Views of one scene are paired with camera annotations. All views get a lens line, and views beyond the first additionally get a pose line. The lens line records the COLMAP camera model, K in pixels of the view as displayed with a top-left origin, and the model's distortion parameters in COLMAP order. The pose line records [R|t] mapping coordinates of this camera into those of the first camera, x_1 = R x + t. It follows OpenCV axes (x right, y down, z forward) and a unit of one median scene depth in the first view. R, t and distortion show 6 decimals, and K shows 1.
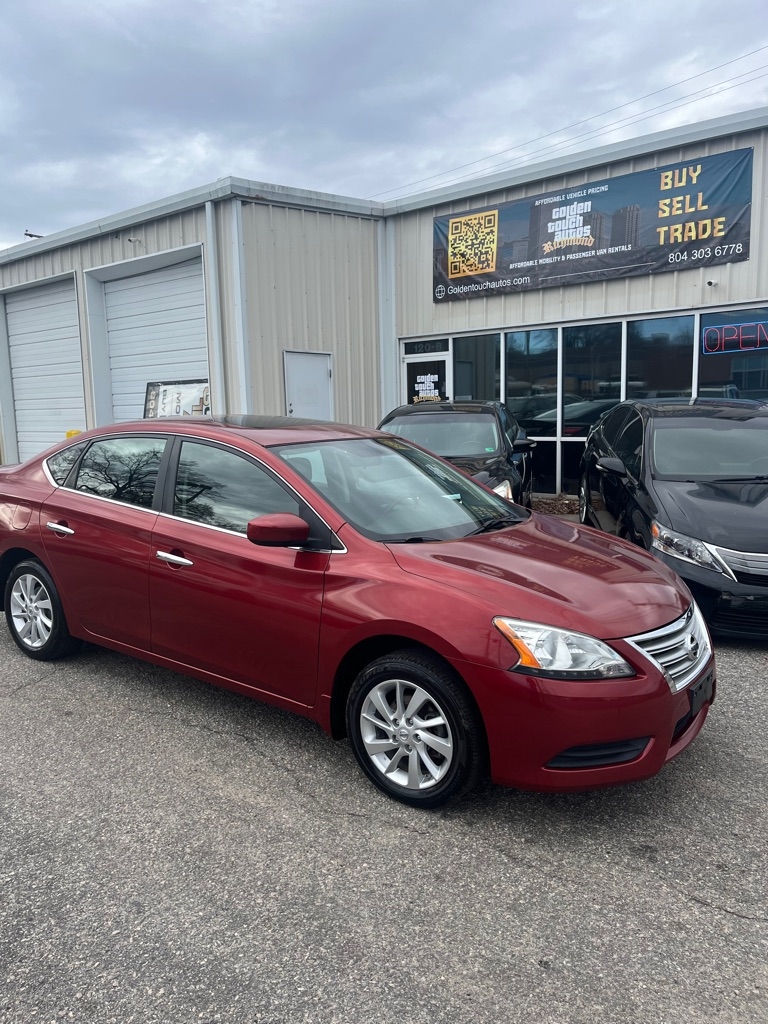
lens RADIAL K [[776.3, 0, 379.2], [0, 776.3, 509.1], [0, 0, 1]] dist [0.062236, -0.079139]
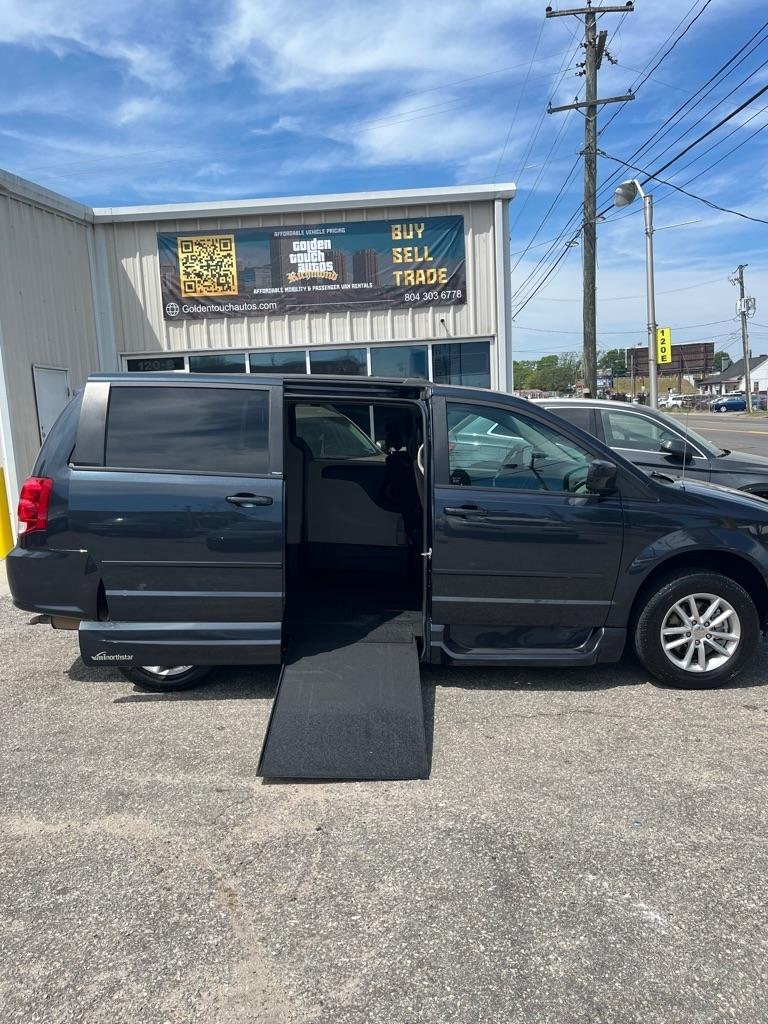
lens RADIAL K [[776.3, 0, 386.1], [0, 776.3, 509.0], [0, 0, 1]] dist [0.062236, -0.079139]
pose [[0.781269, -0.092960, 0.617233, -0.381661], [0.109990, 0.993878, 0.010465, -0.012125], [-0.614427, 0.059714, 0.786711, 0.090011]]
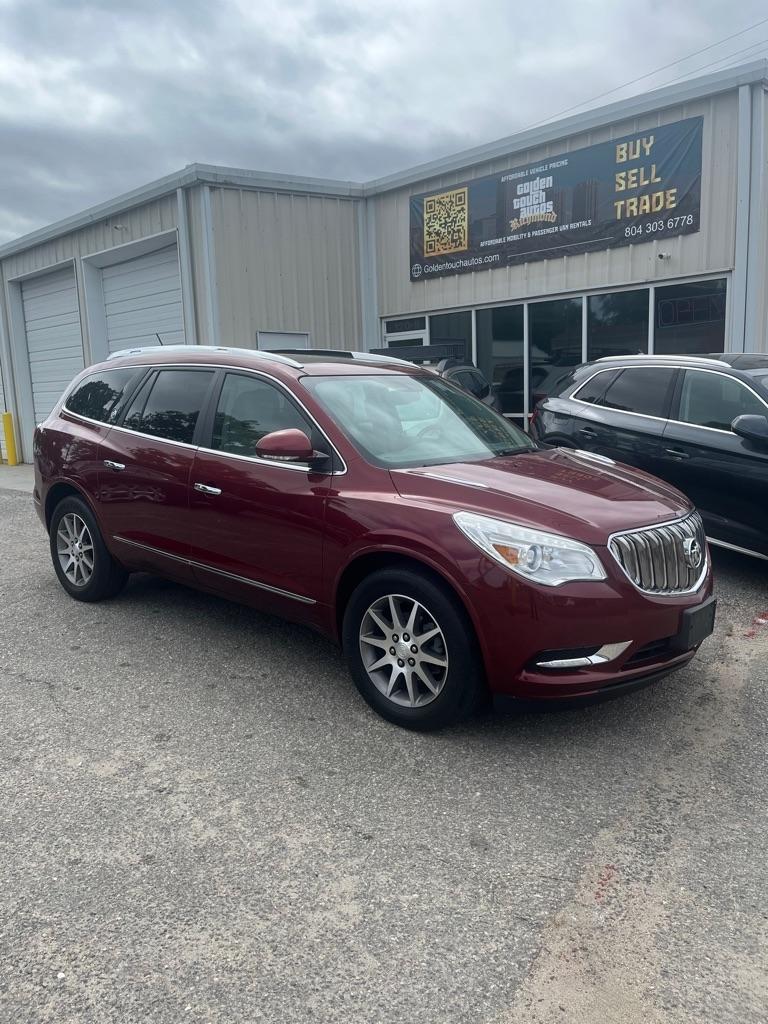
lens RADIAL K [[776.3, 0, 385.2], [0, 776.3, 505.7], [0, 0, 1]] dist [0.062236, -0.079139]
pose [[0.996434, 0.002068, -0.084352, 0.138654], [-0.000274, 0.999773, 0.021285, 0.005271], [0.084377, -0.021187, 0.996209, -0.020095]]
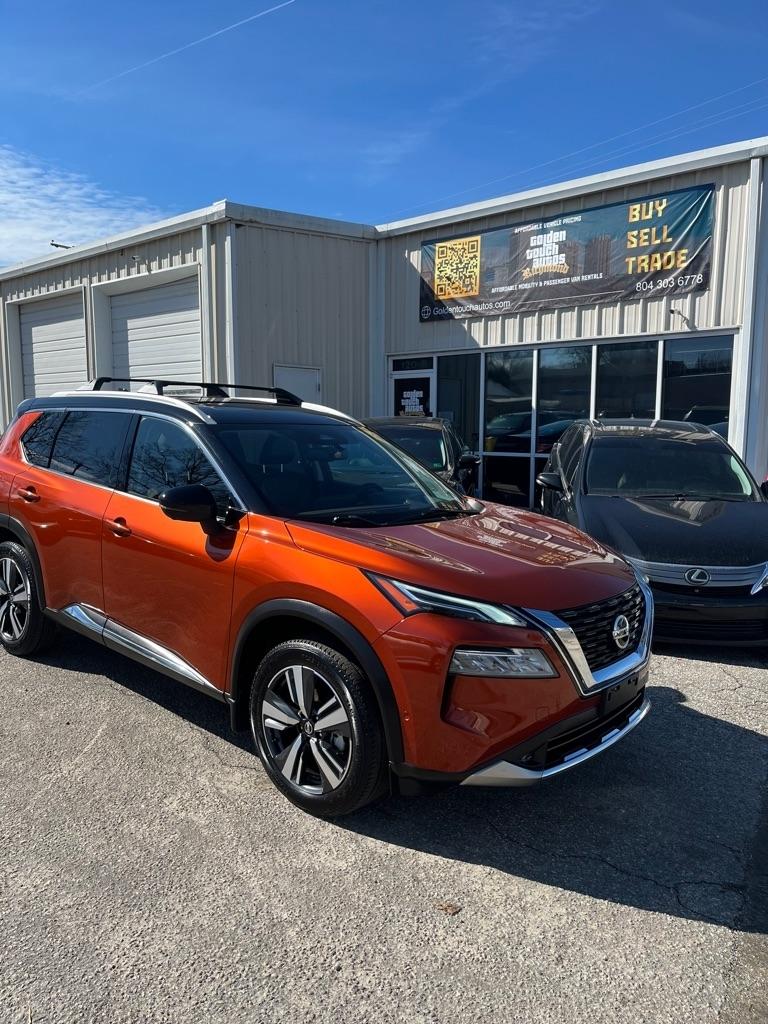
lens RADIAL K [[776.3, 0, 379.5], [0, 776.3, 511.3], [0, 0, 1]] dist [0.062236, -0.079139]
pose [[0.999335, 0.027117, -0.024363, 0.054221], [-0.027426, 0.999547, -0.012432, 0.004266], [0.024015, 0.013092, 0.999626, -0.051542]]
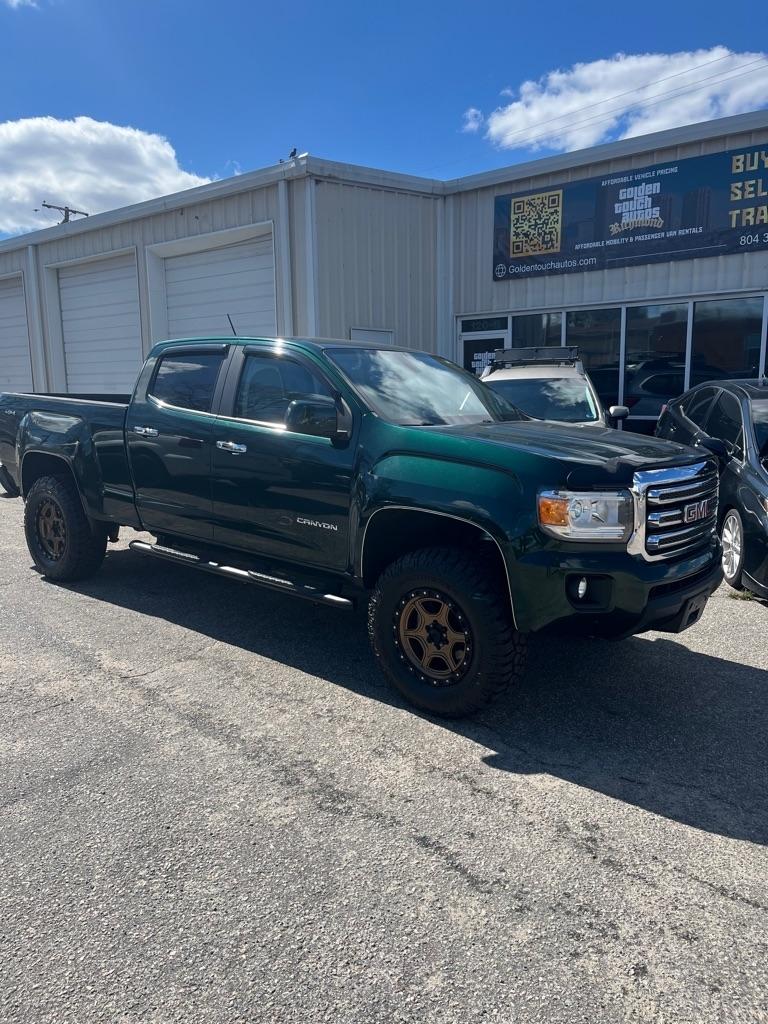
lens RADIAL K [[776.3, 0, 381.0], [0, 776.3, 503.0], [0, 0, 1]] dist [0.062236, -0.079139]
pose [[0.999965, 0.007417, 0.003971, -0.088656], [-0.007513, 0.999664, 0.024798, -0.000836], [-0.003786, -0.024827, 0.999685, -0.024103]]
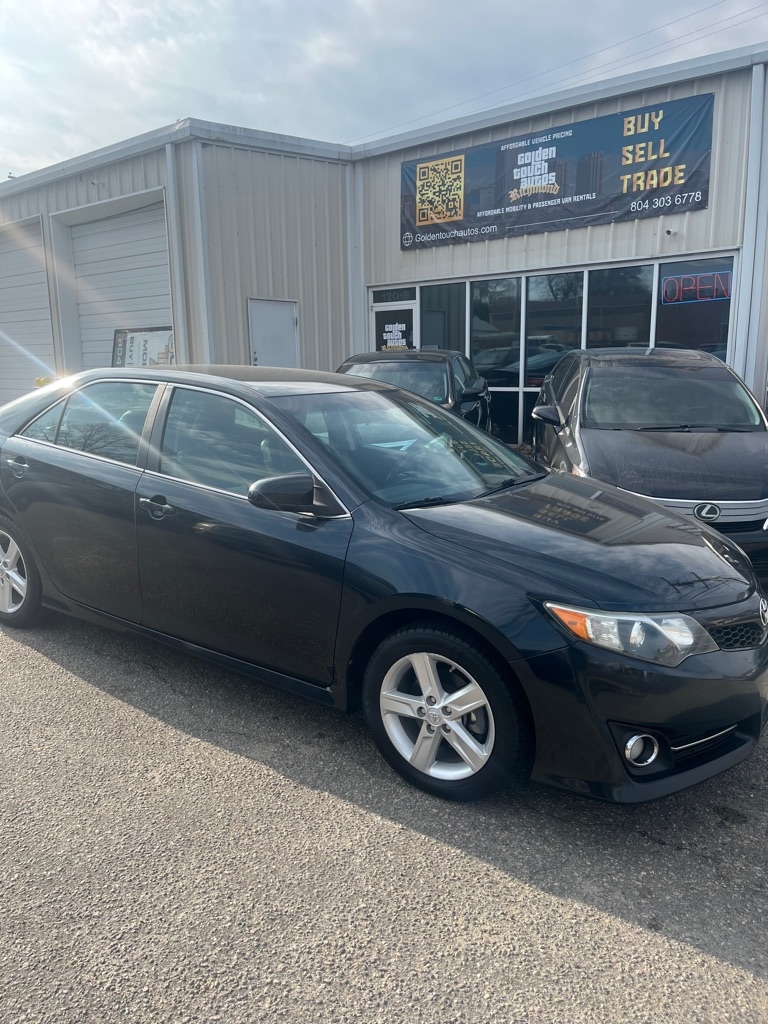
lens RADIAL K [[776.3, 0, 376.4], [0, 776.3, 510.1], [0, 0, 1]] dist [0.062236, -0.079139]
pose [[0.999971, 0.007528, -0.000680, 0.046658], [-0.007472, 0.998059, 0.061819, 0.004837], [0.001144, -0.061812, 0.998087, -0.015804]]
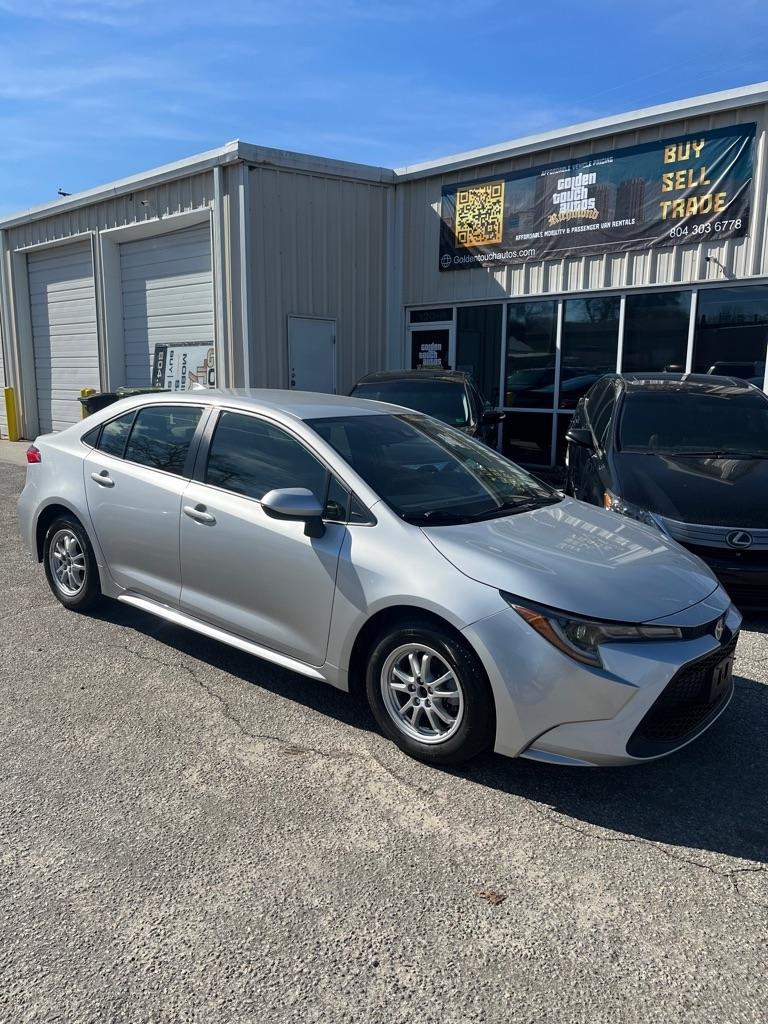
lens RADIAL K [[776.3, 0, 374.5], [0, 776.3, 511.2], [0, 0, 1]] dist [0.062236, -0.079139]
pose [[0.998457, 0.036645, -0.041724, 0.044577], [-0.034852, 0.998471, 0.042909, 0.004548], [0.043233, -0.041389, 0.998207, -0.027380]]
